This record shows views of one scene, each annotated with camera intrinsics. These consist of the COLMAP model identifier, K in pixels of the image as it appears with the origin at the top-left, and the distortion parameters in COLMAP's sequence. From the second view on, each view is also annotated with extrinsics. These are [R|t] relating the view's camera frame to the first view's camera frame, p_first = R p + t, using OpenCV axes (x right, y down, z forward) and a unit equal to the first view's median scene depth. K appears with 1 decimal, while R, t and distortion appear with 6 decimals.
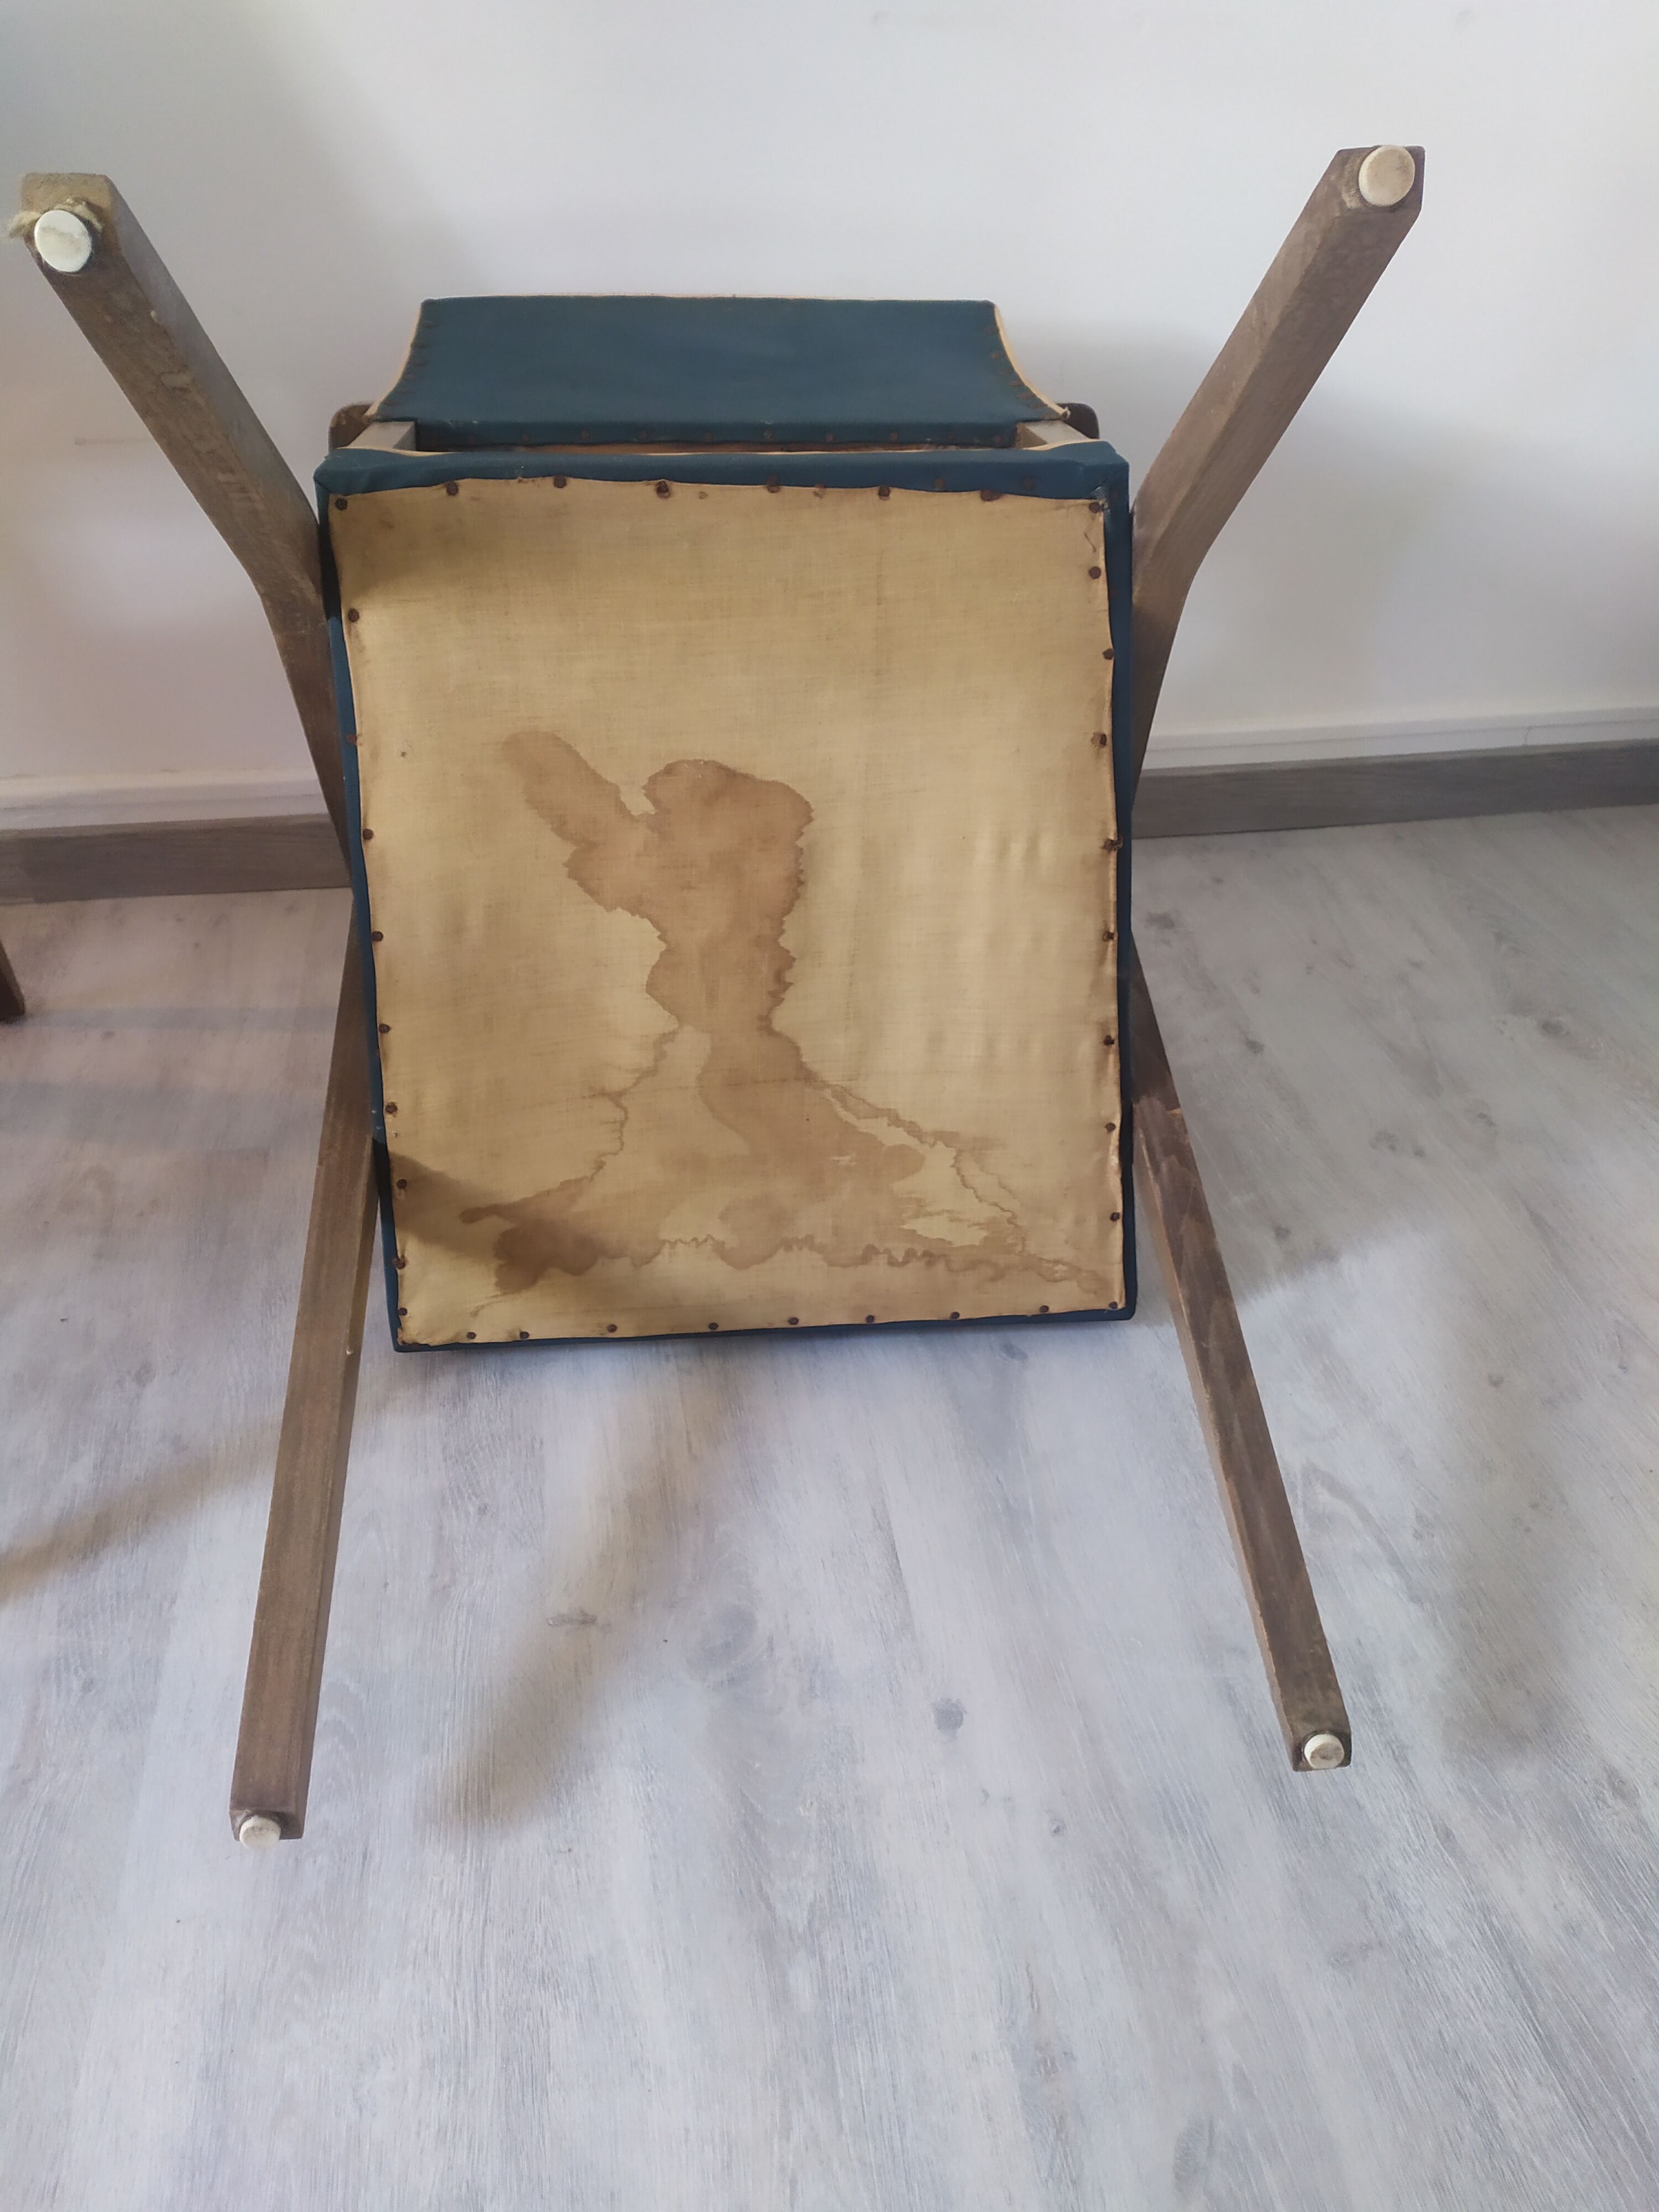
lens RADIAL K [[1652.5, 0, 829.5], [0, 1652.5, 1106.0], [0, 0, 1]] dist [0.034192, -0.033125]
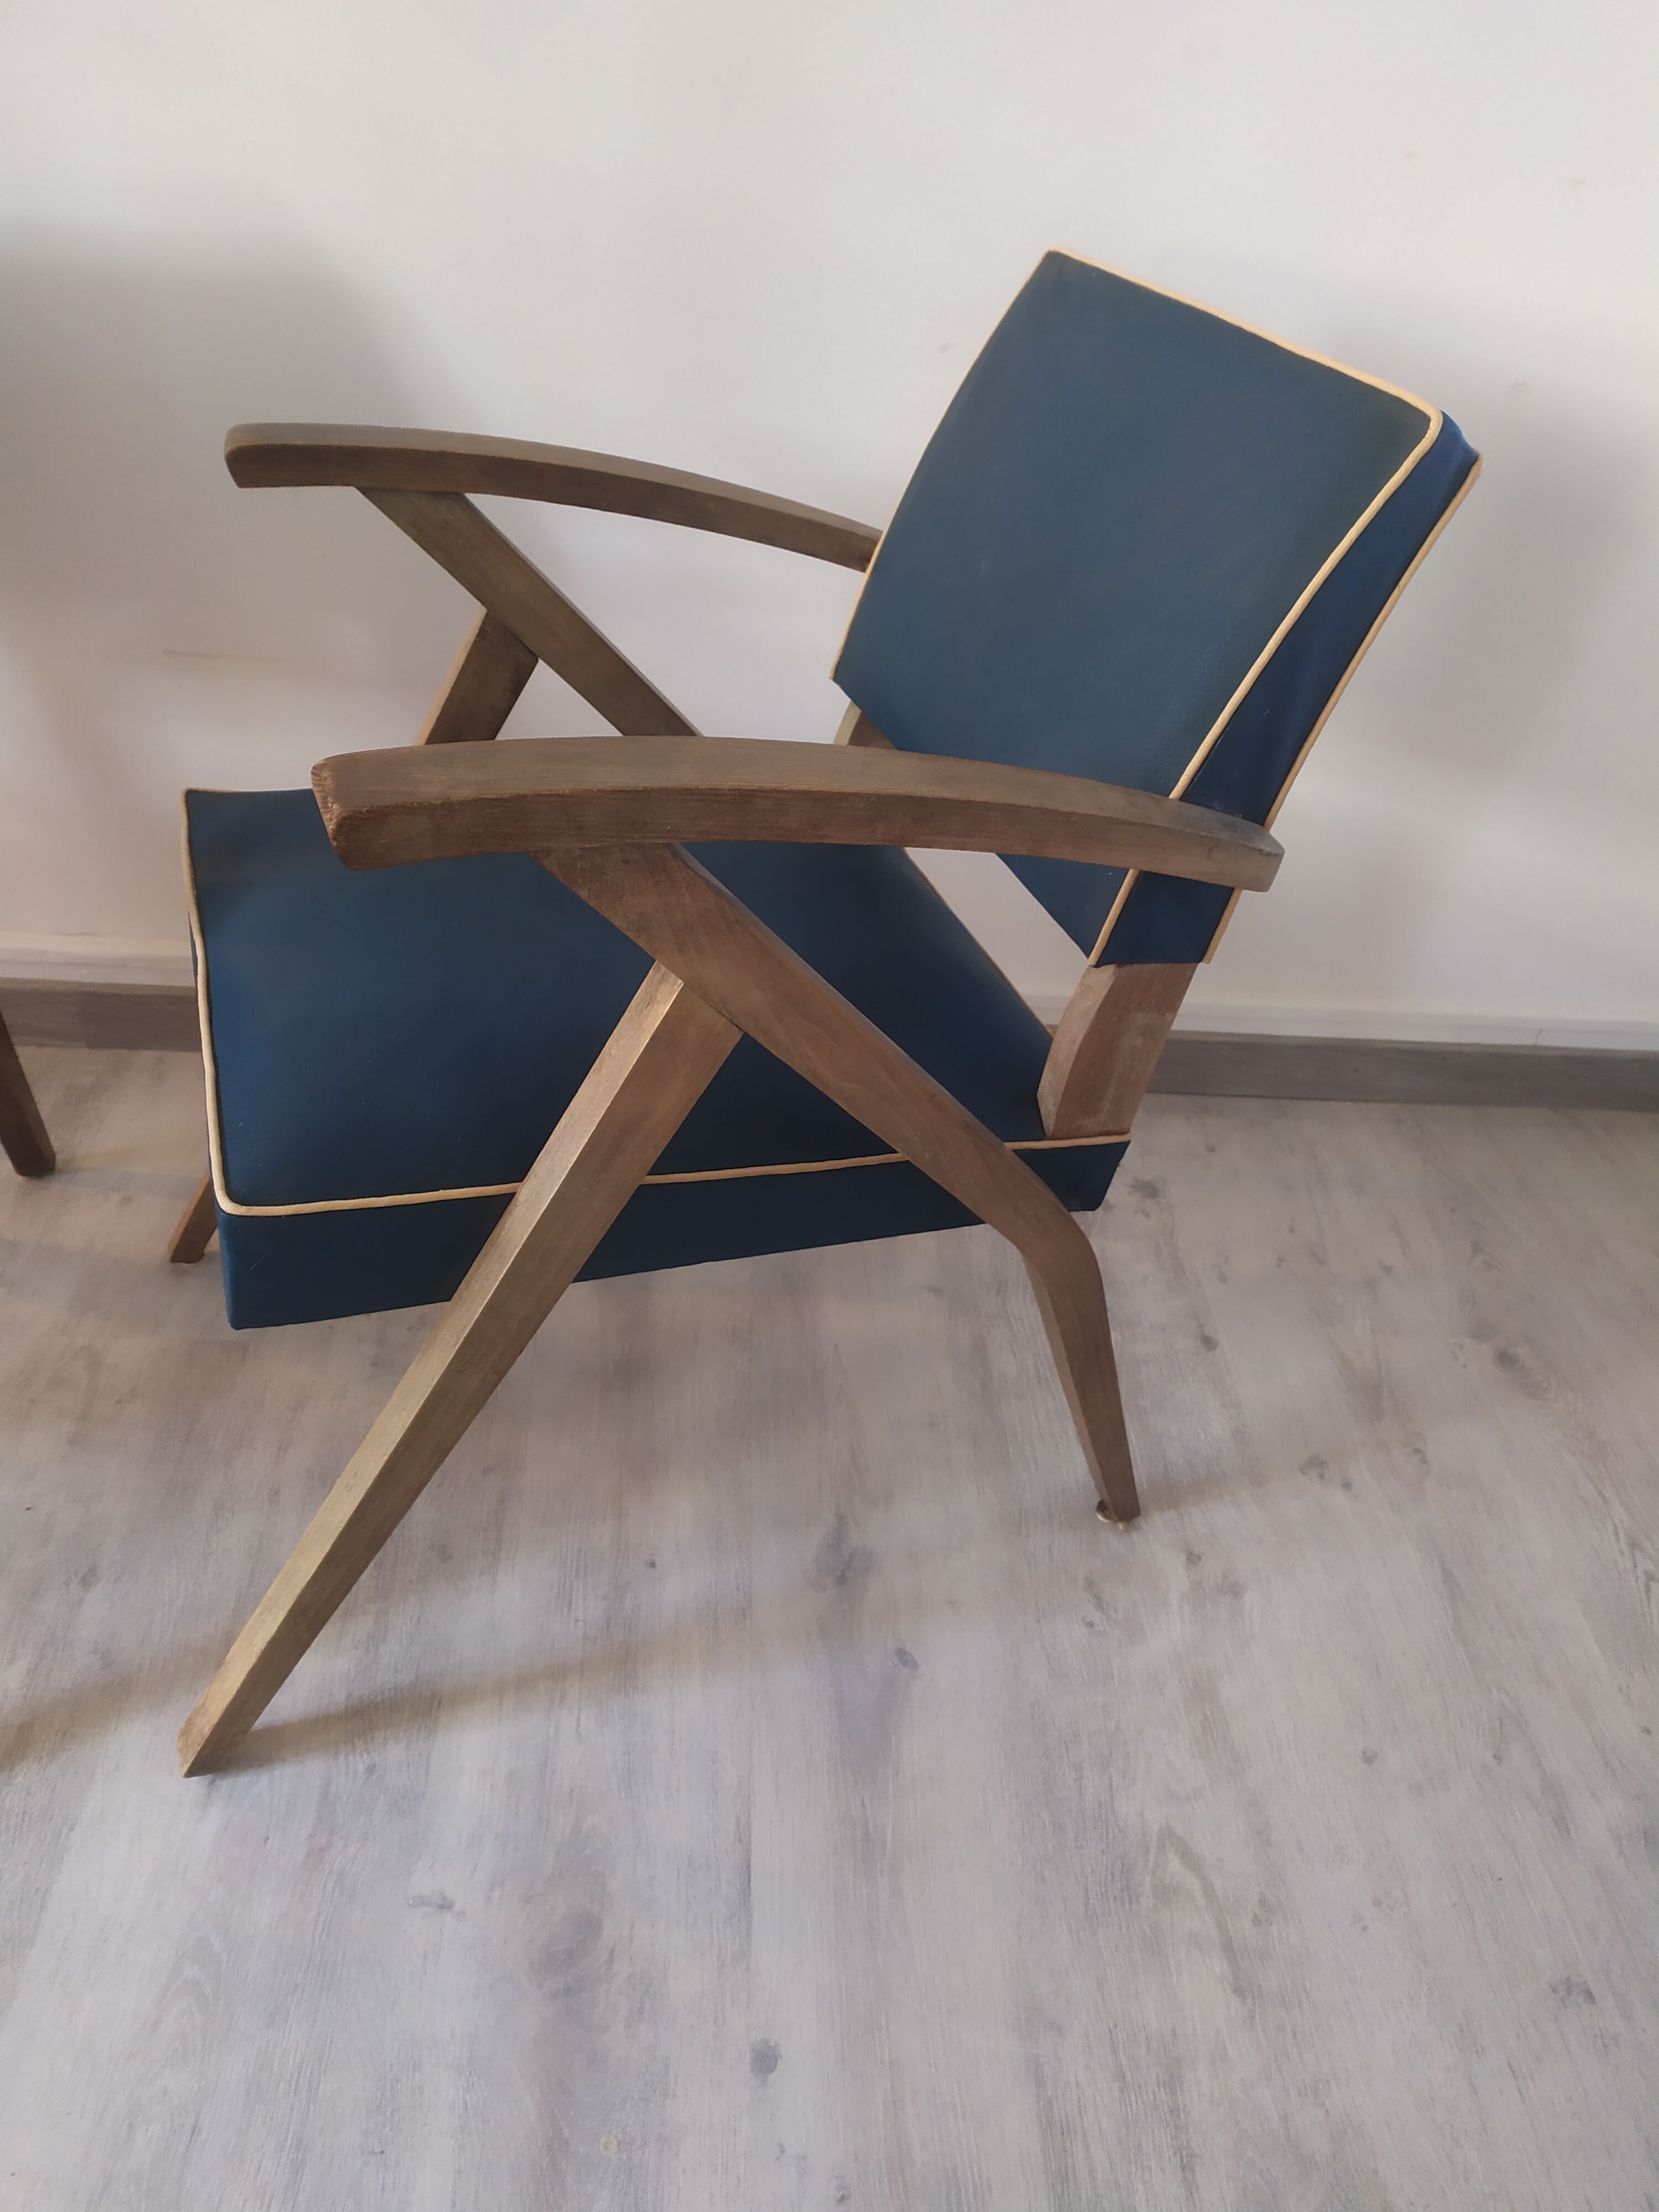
lens RADIAL K [[1652.5, 0, 829.5], [0, 1652.5, 1106.0], [0, 0, 1]] dist [0.034192, -0.033125]
pose [[0.991851, 0.114360, -0.056149, 0.082901], [-0.115649, 0.993084, -0.020255, -0.170617], [0.053445, 0.026583, 0.998217, -0.048011]]
